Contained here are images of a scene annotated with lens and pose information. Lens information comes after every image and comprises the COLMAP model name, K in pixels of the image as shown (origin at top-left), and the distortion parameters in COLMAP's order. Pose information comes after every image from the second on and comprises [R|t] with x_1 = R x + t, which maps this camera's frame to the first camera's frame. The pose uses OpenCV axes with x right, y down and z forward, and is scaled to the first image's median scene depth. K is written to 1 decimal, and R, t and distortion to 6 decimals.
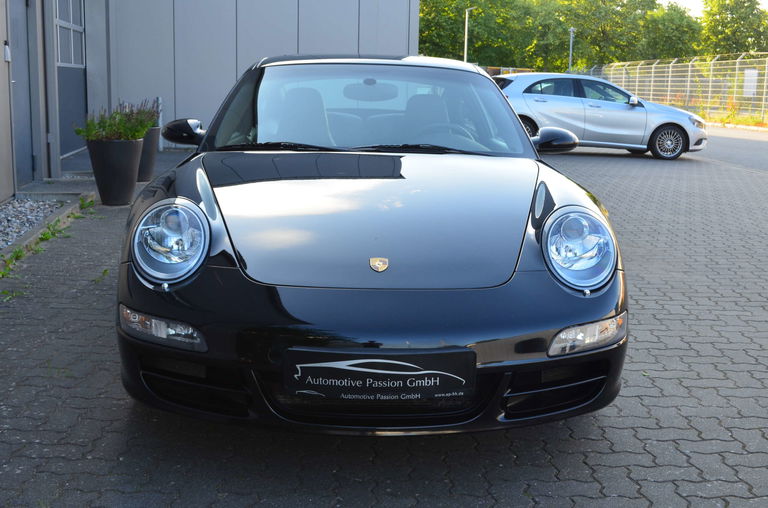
lens RADIAL K [[990.0, 0, 383.6], [0, 990.0, 253.3], [0, 0, 1]] dist [-0.057107, 0.000000]
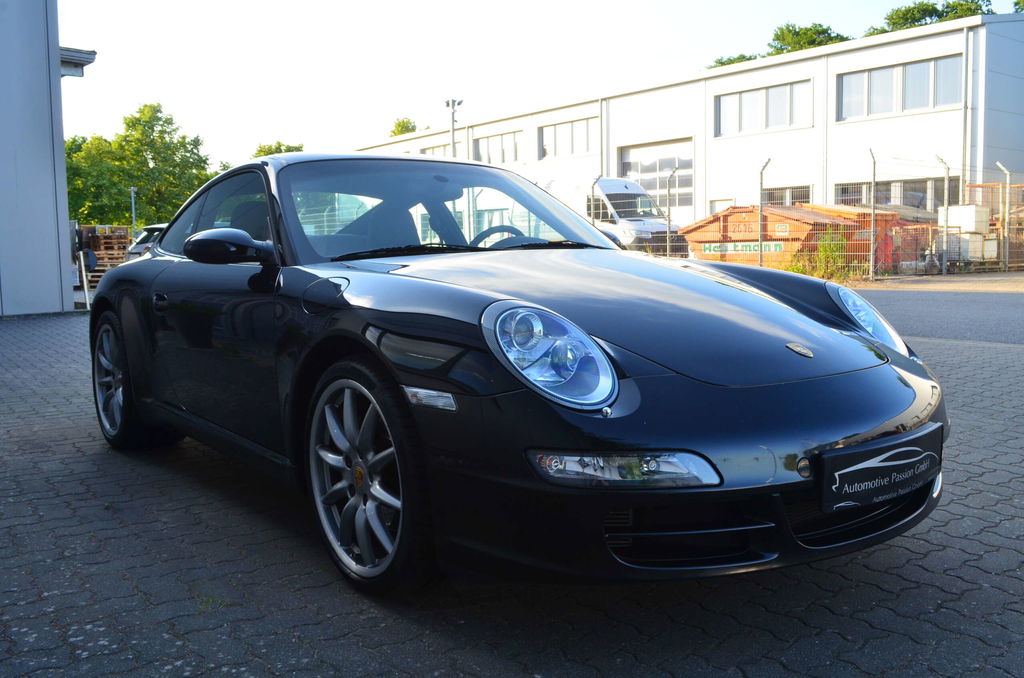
lens RADIAL K [[952.4, 0, 512.8], [0, 952.4, 340.0], [0, 0, 1]] dist [-0.079444, 0.000000]
pose [[0.806176, -0.094402, 0.584096, -0.687165], [0.136828, 0.990175, -0.028819, -0.007753], [-0.575637, 0.103154, 0.811173, 0.482277]]
